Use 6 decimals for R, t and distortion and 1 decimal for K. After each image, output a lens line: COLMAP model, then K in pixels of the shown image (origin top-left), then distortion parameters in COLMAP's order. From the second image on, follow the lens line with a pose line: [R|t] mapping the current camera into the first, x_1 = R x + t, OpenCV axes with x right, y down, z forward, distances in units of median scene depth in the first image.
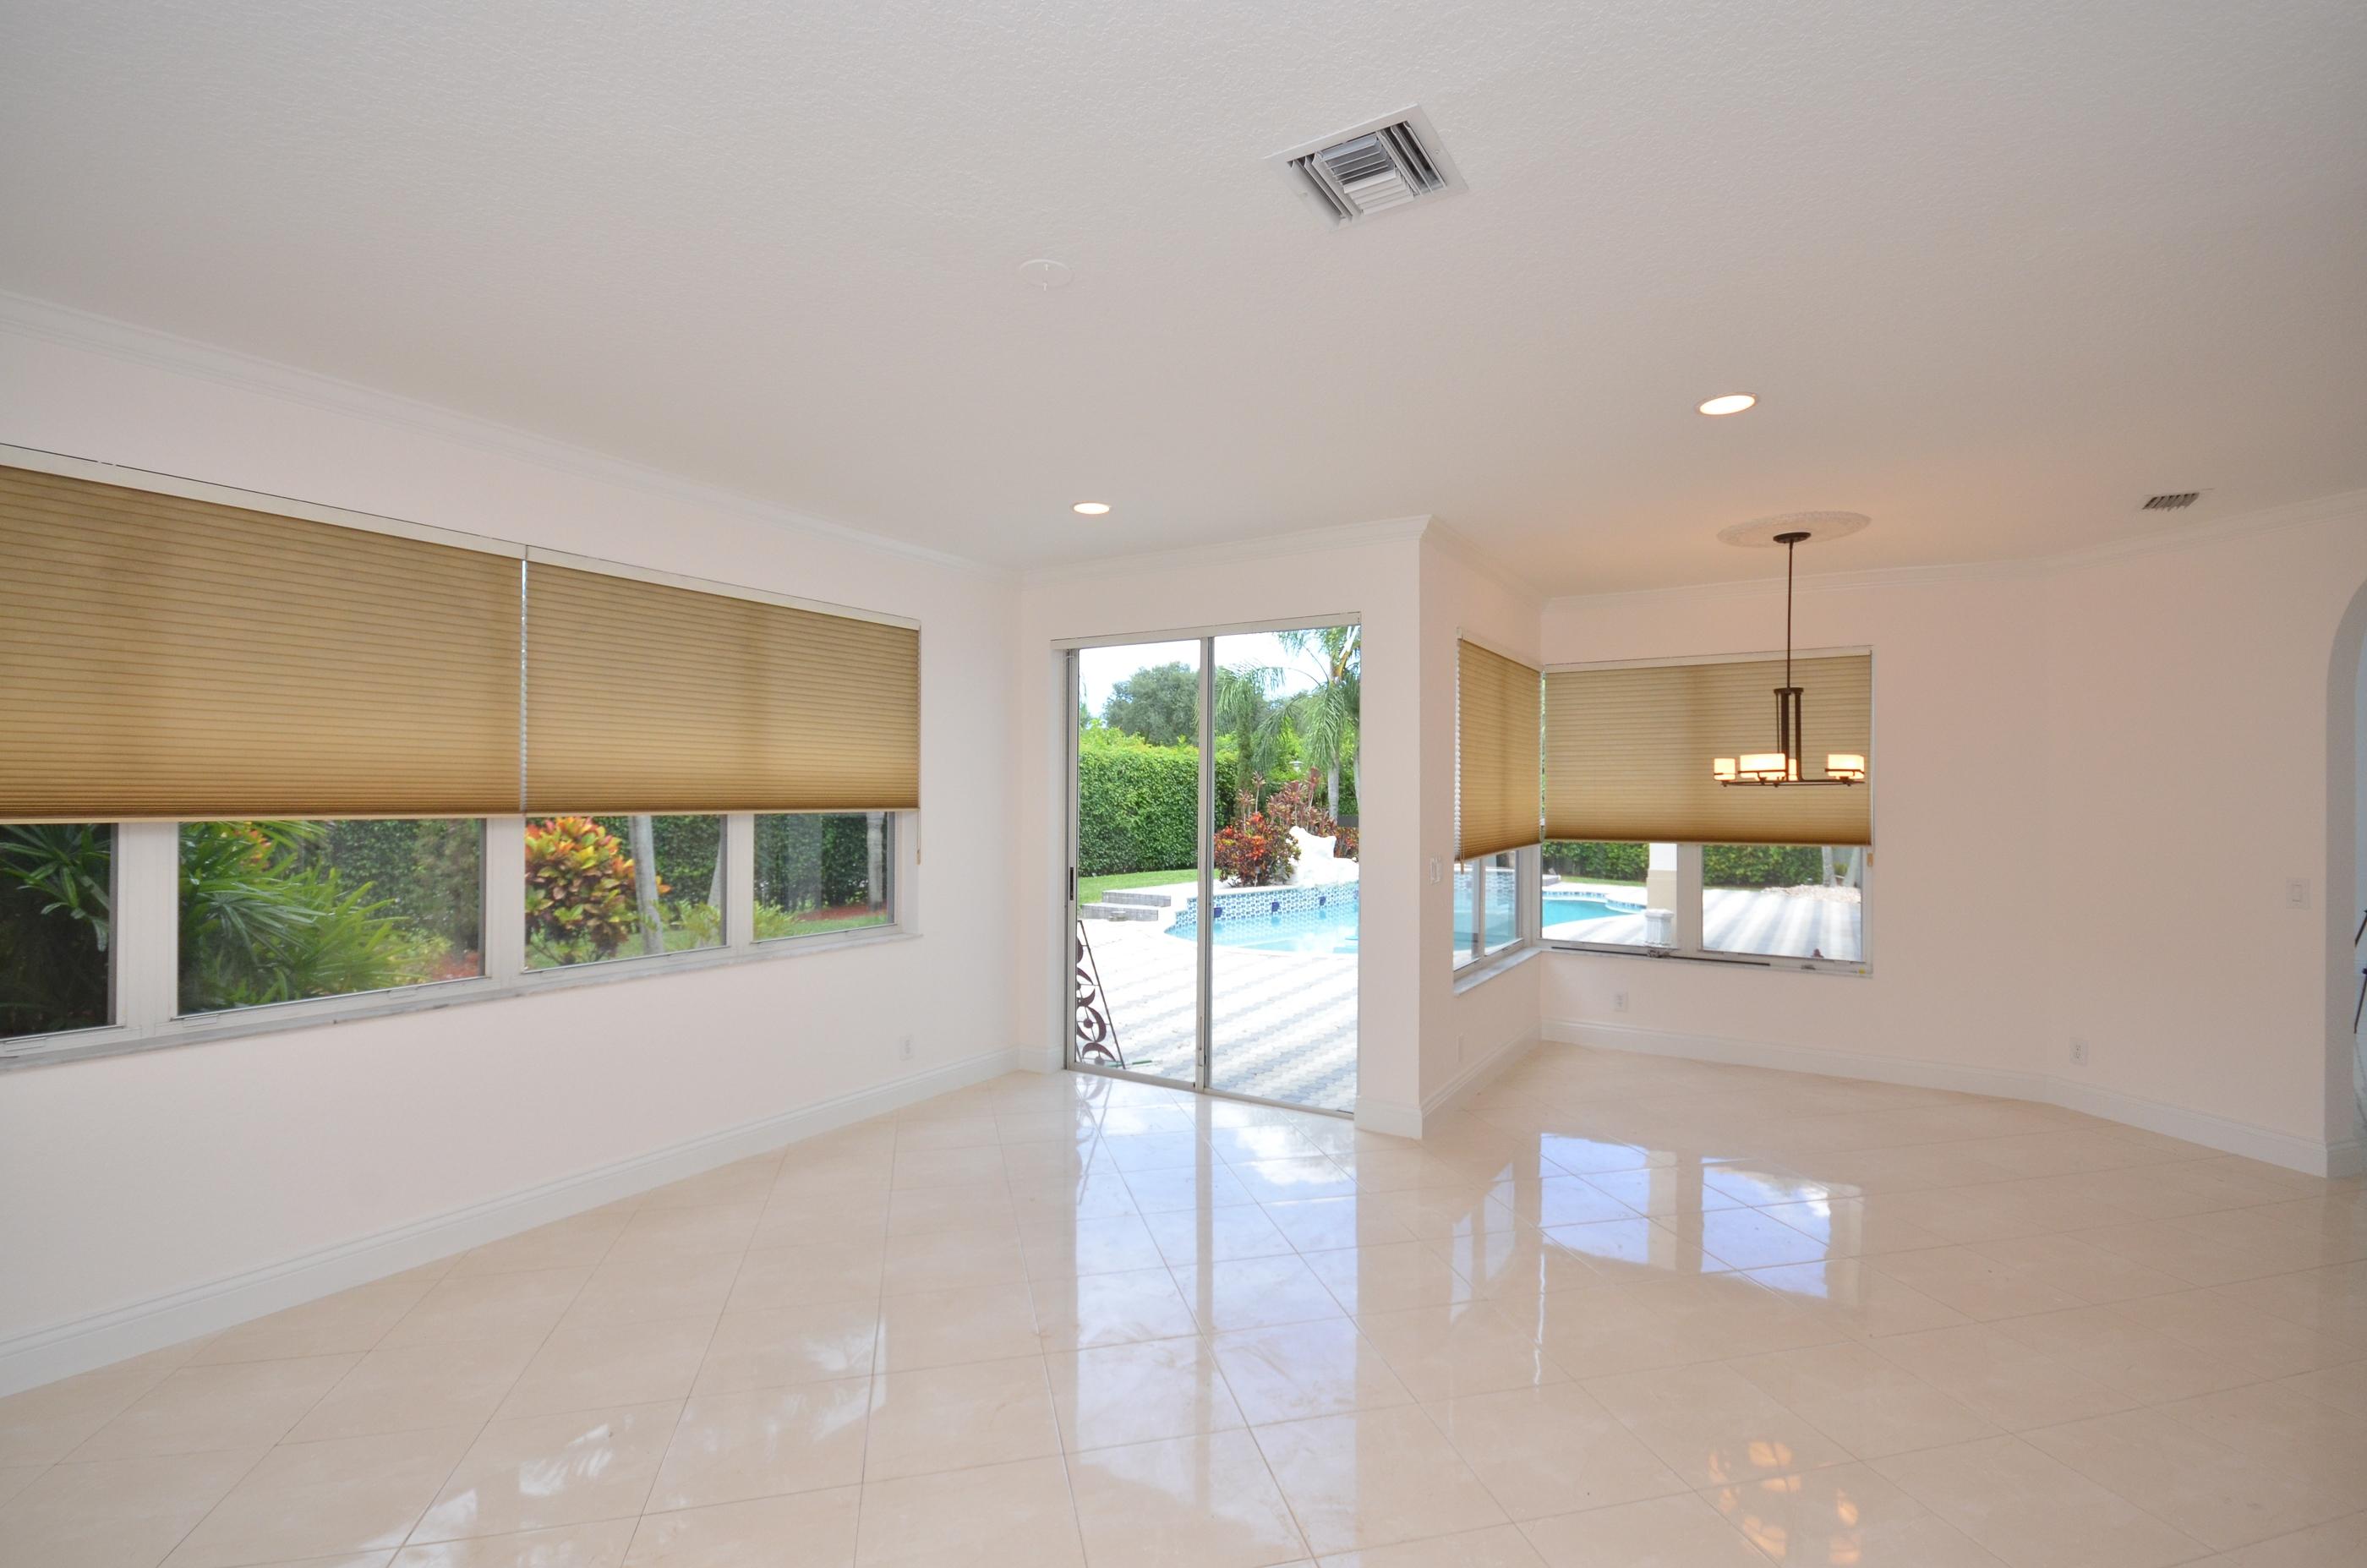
lens RADIAL K [[1070.6, 0, 1180.7], [0, 1070.6, 791.8], [0, 0, 1]] dist [-0.001992, -0.002823]
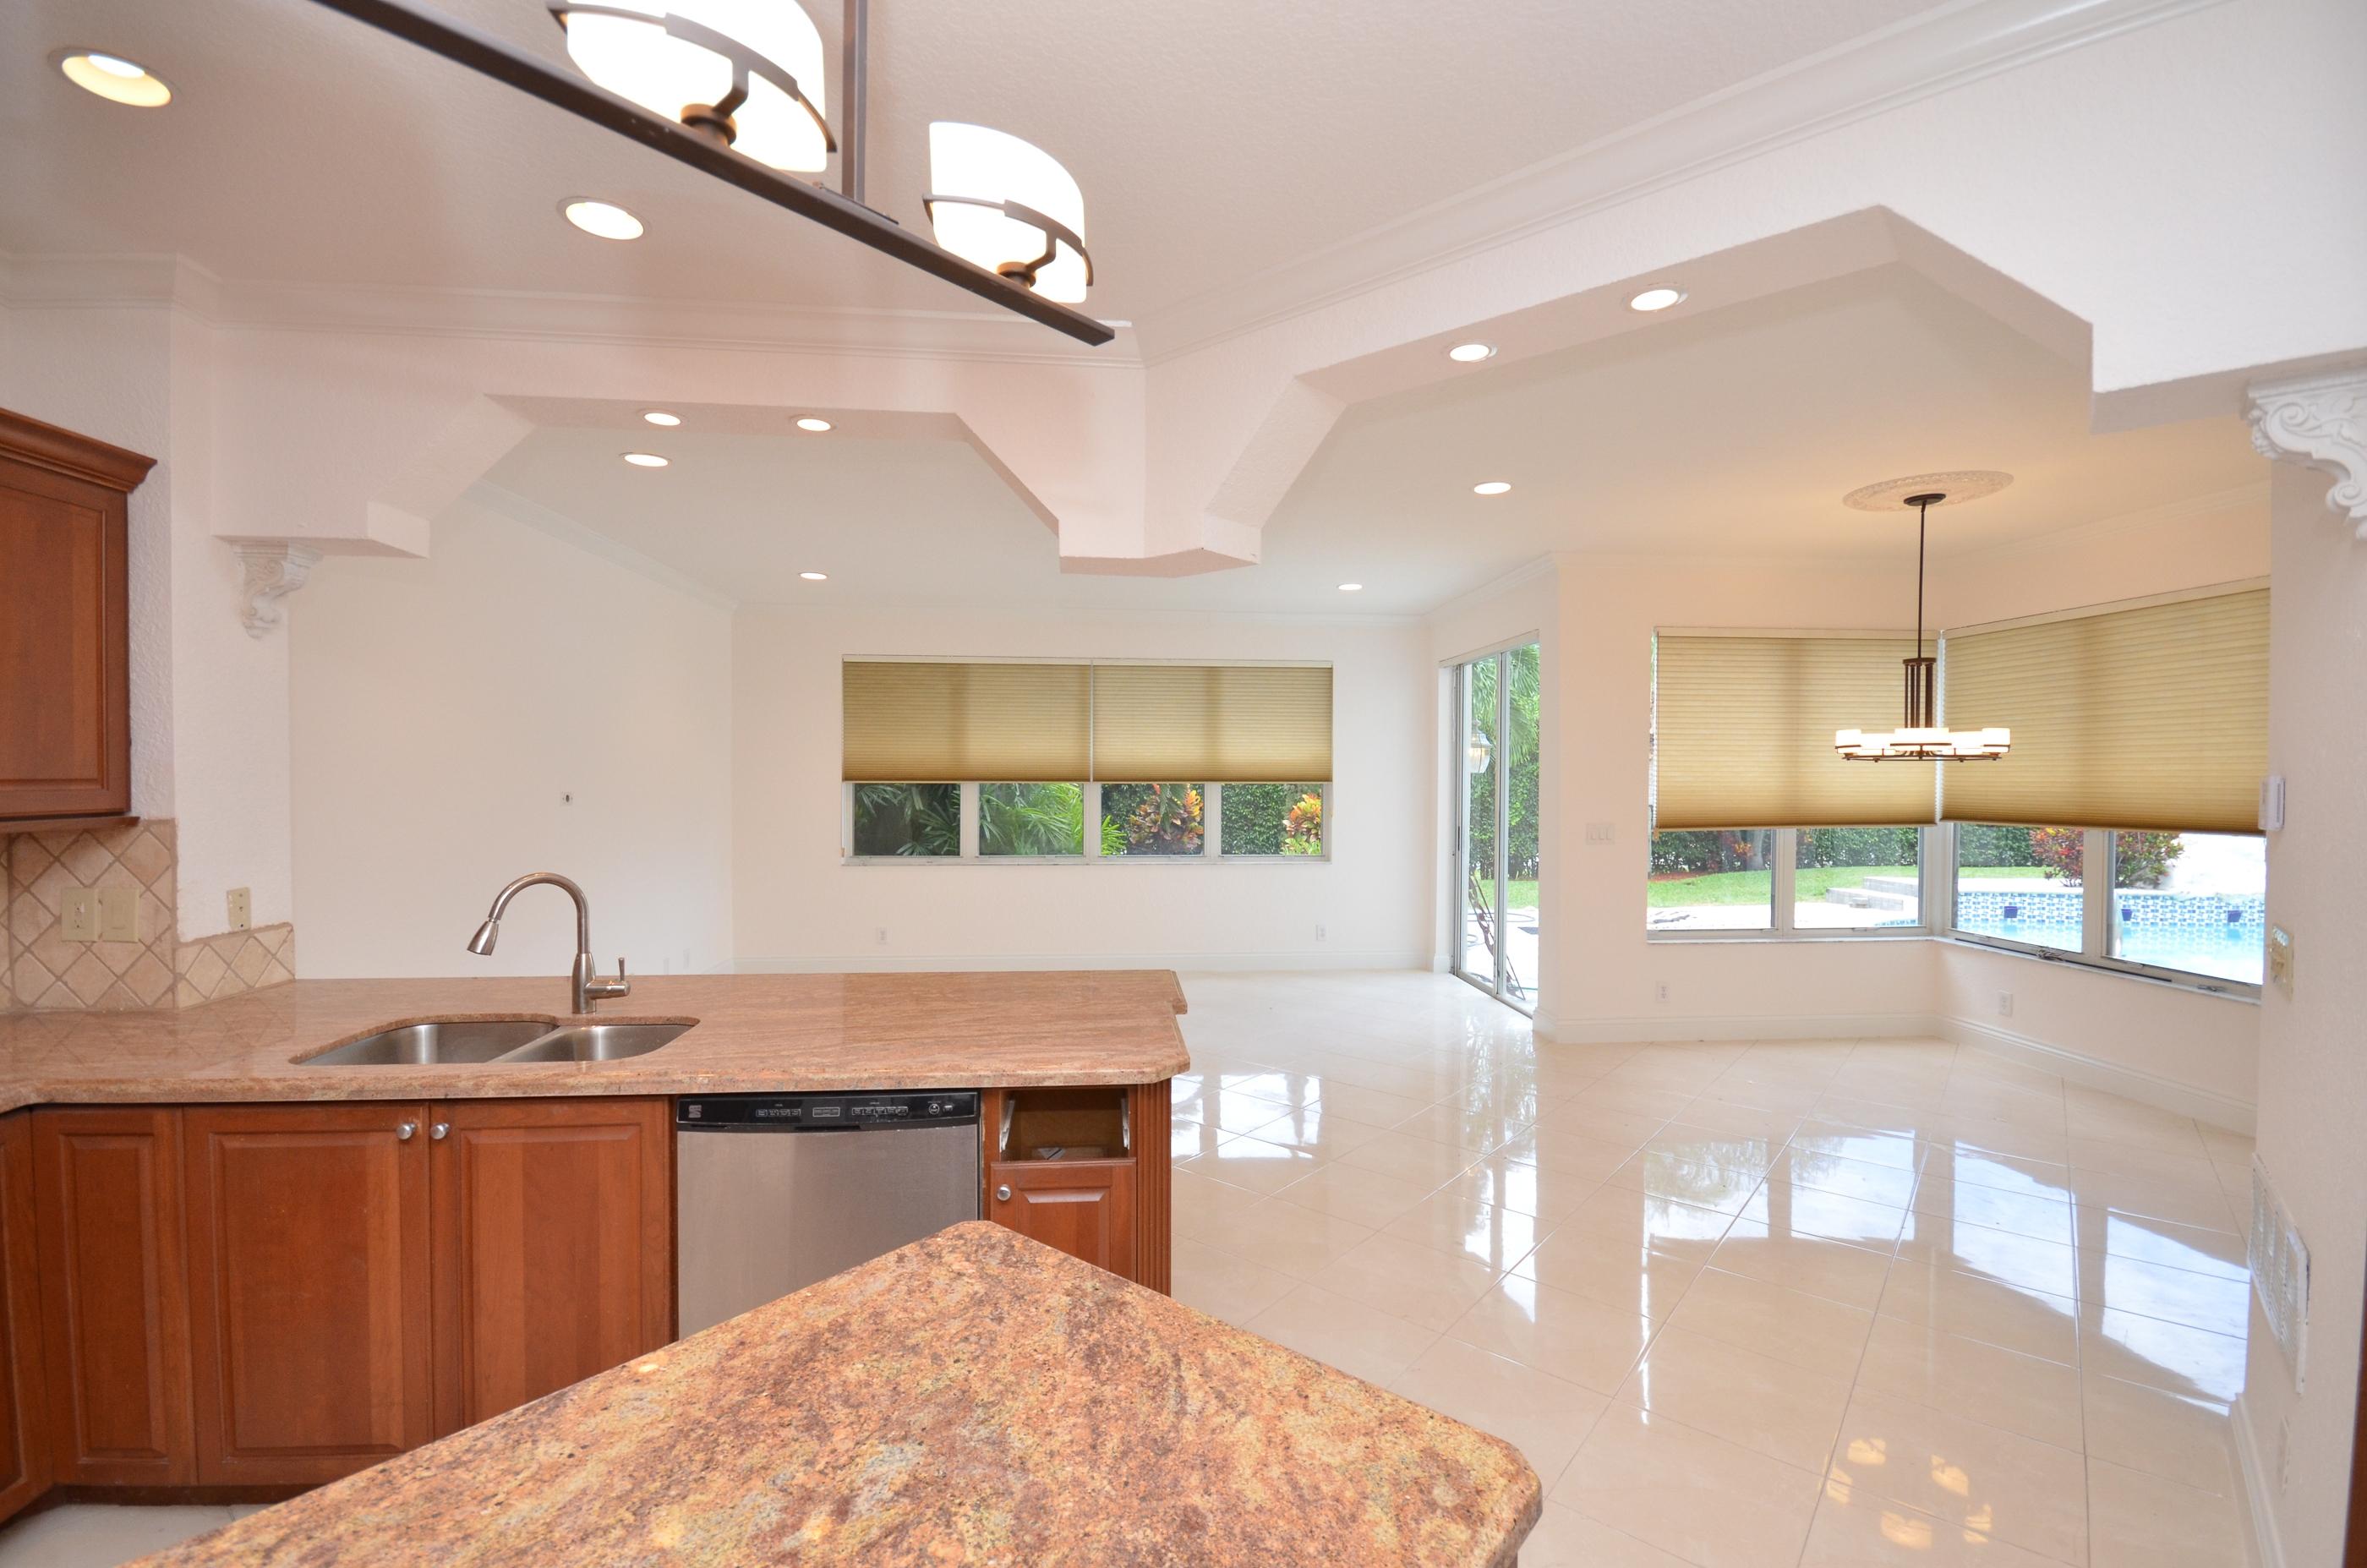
lens RADIAL K [[1070.6, 0, 1183.3], [0, 1070.6, 785.0], [0, 0, 1]] dist [-0.001992, -0.002823]
pose [[0.587554, 0.006212, -0.809161, 0.954802], [0.002298, 0.999954, 0.009346, 0.005313], [0.809181, -0.007350, 0.587513, -0.093415]]
